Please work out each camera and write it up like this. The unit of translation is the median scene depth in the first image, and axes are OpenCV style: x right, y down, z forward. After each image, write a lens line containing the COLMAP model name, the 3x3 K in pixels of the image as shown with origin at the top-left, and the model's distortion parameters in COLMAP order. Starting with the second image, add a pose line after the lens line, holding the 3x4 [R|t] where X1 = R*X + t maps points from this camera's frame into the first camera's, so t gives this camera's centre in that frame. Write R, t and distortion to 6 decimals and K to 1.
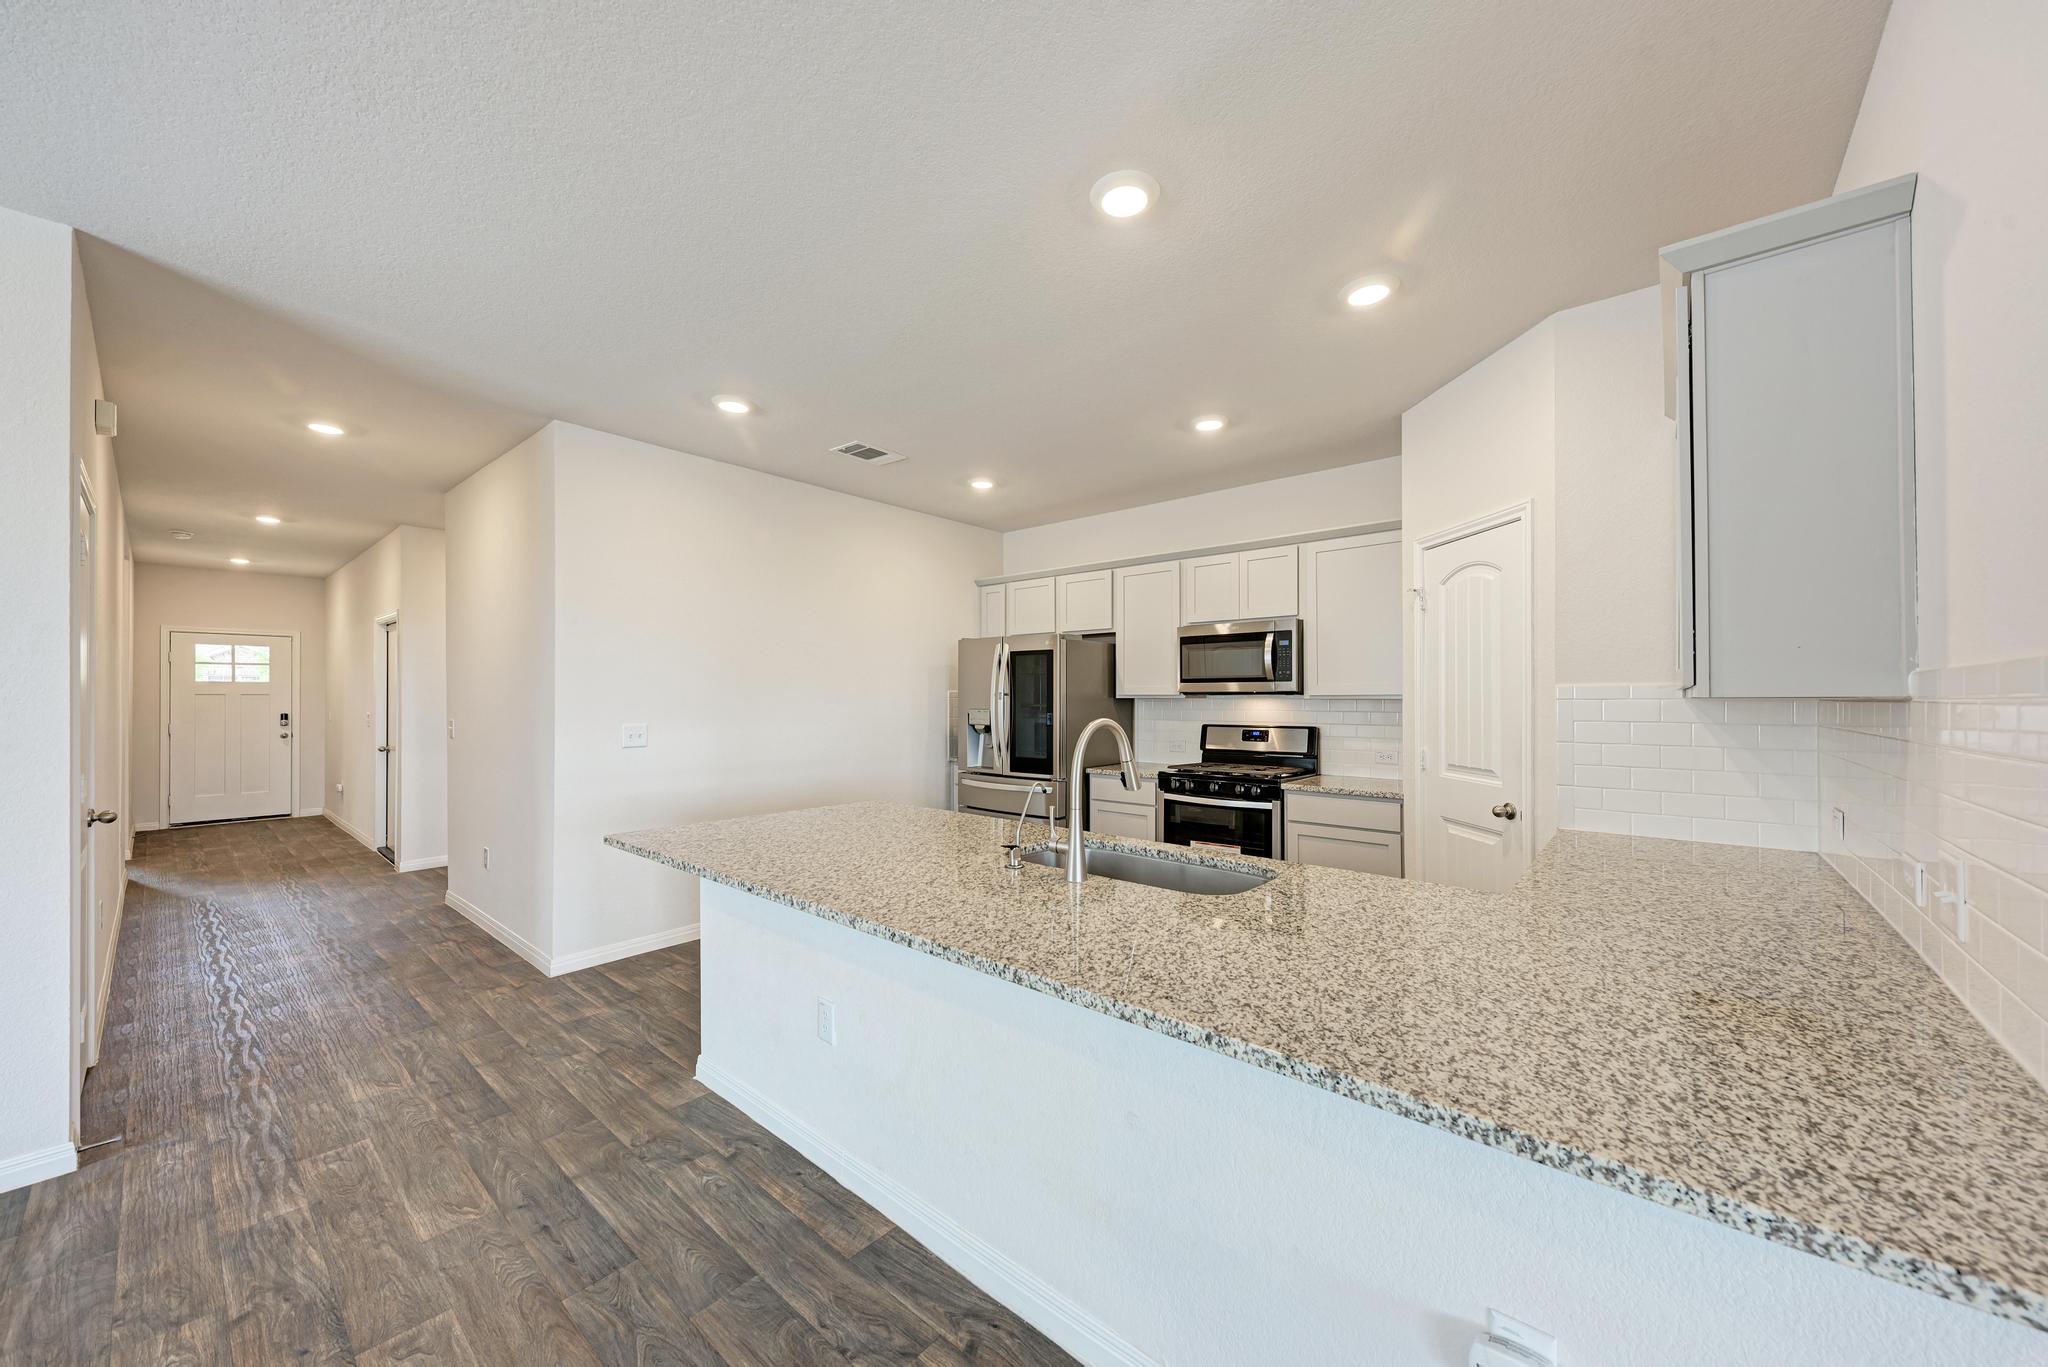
lens RADIAL K [[738.9, 0, 1024.0], [0, 738.9, 683.5], [0, 0, 1]] dist [-0.000500, -0.000719]
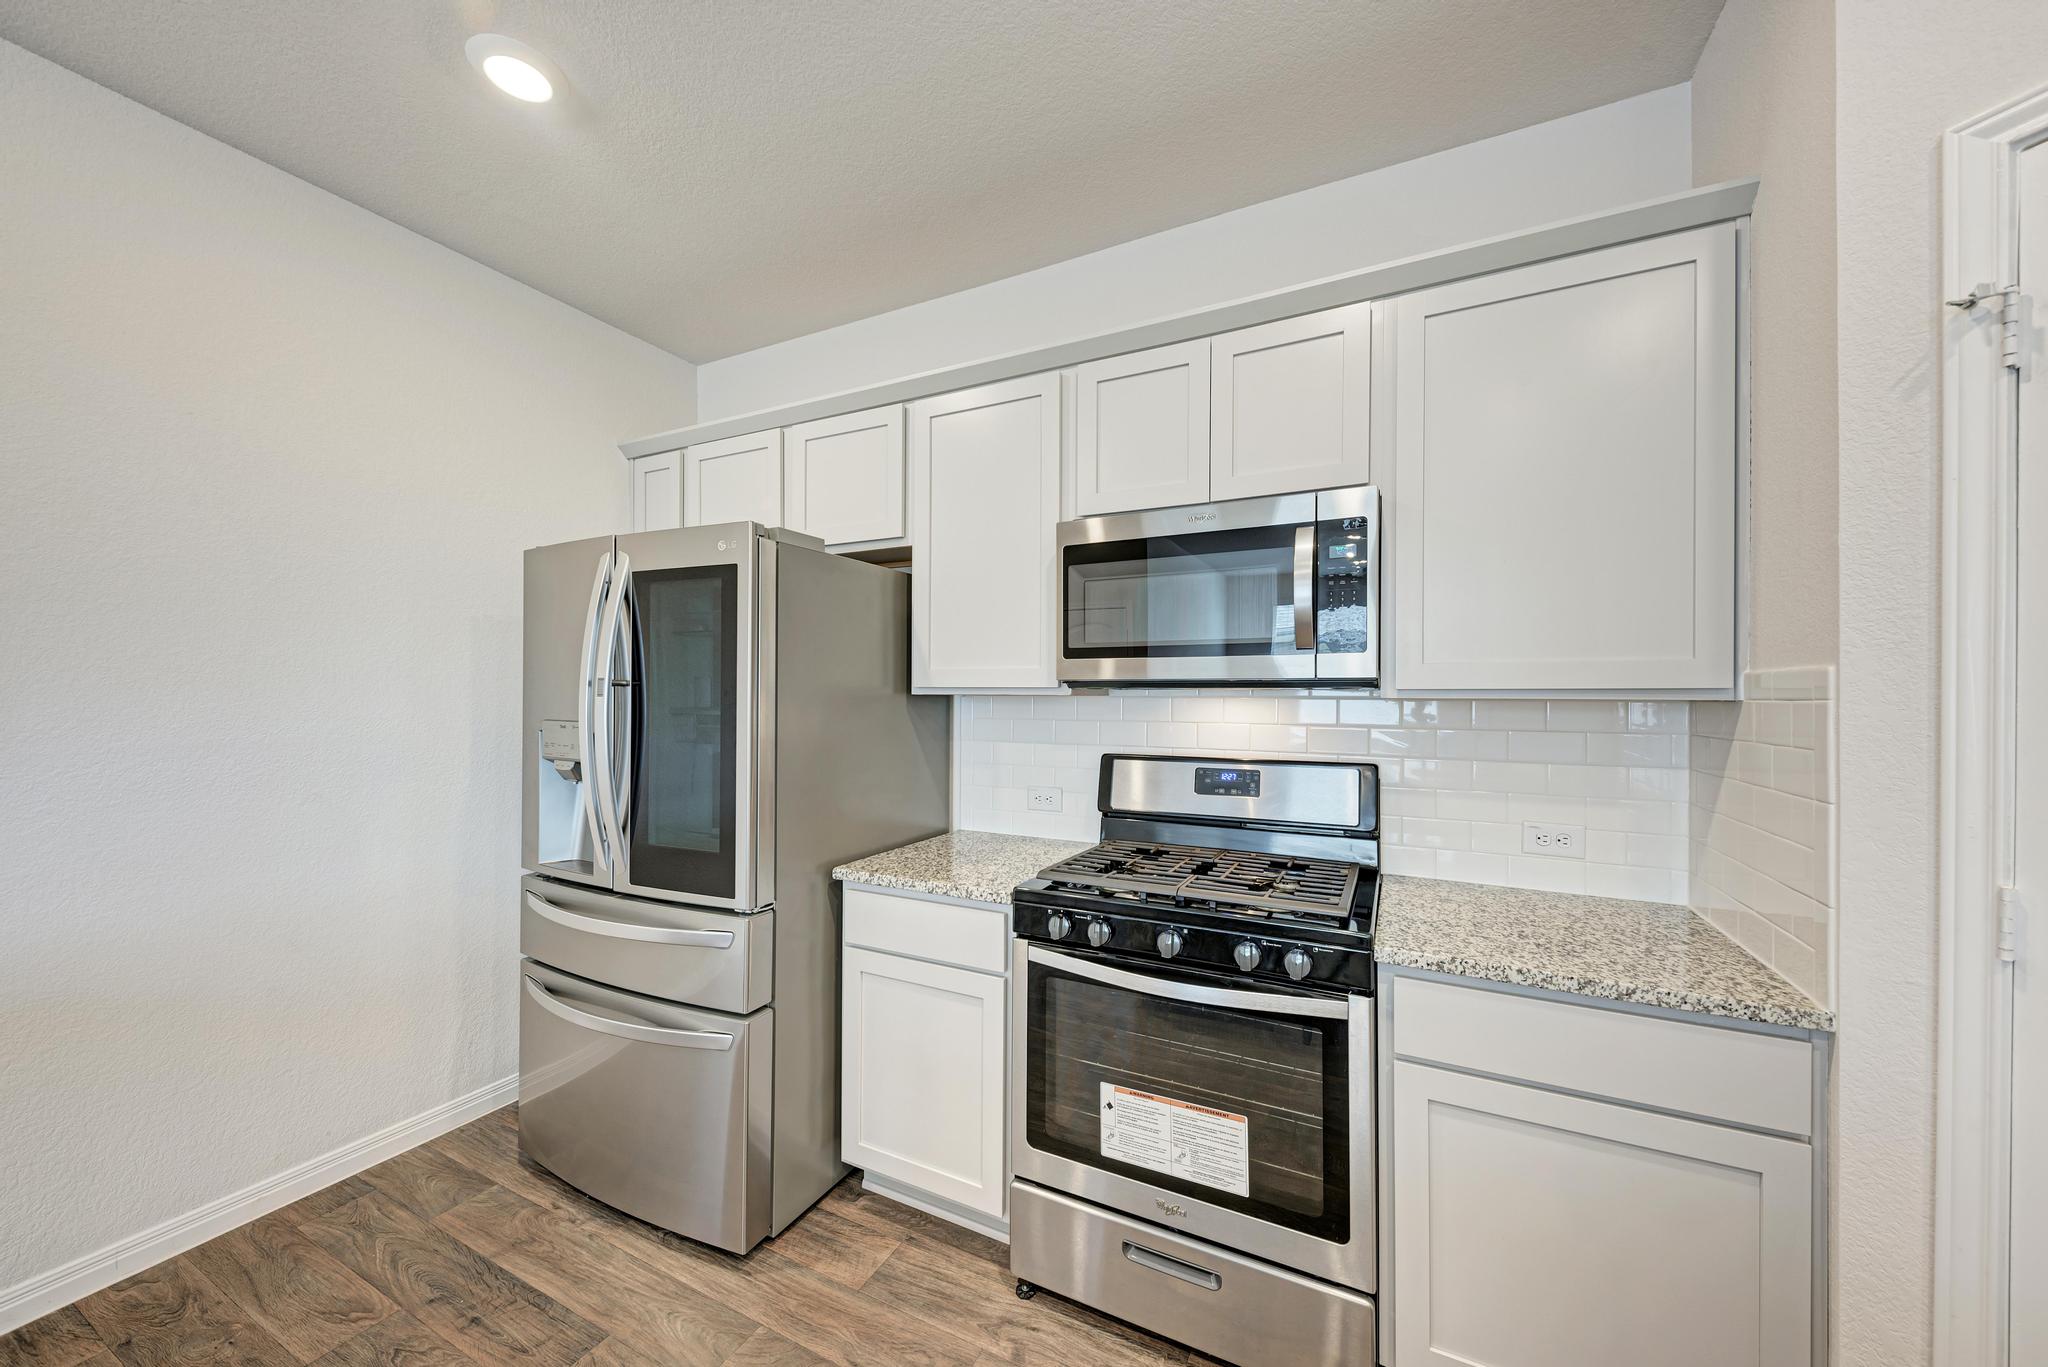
lens RADIAL K [[738.9, 0, 1024.0], [0, 738.9, 683.5], [0, 0, 1]] dist [-0.000500, -0.000719]
pose [[0.970941, 0.007396, 0.239203, 0.089717], [-0.008575, 0.999956, 0.003889, 0.011682], [-0.239164, -0.005827, 0.970962, 0.591045]]
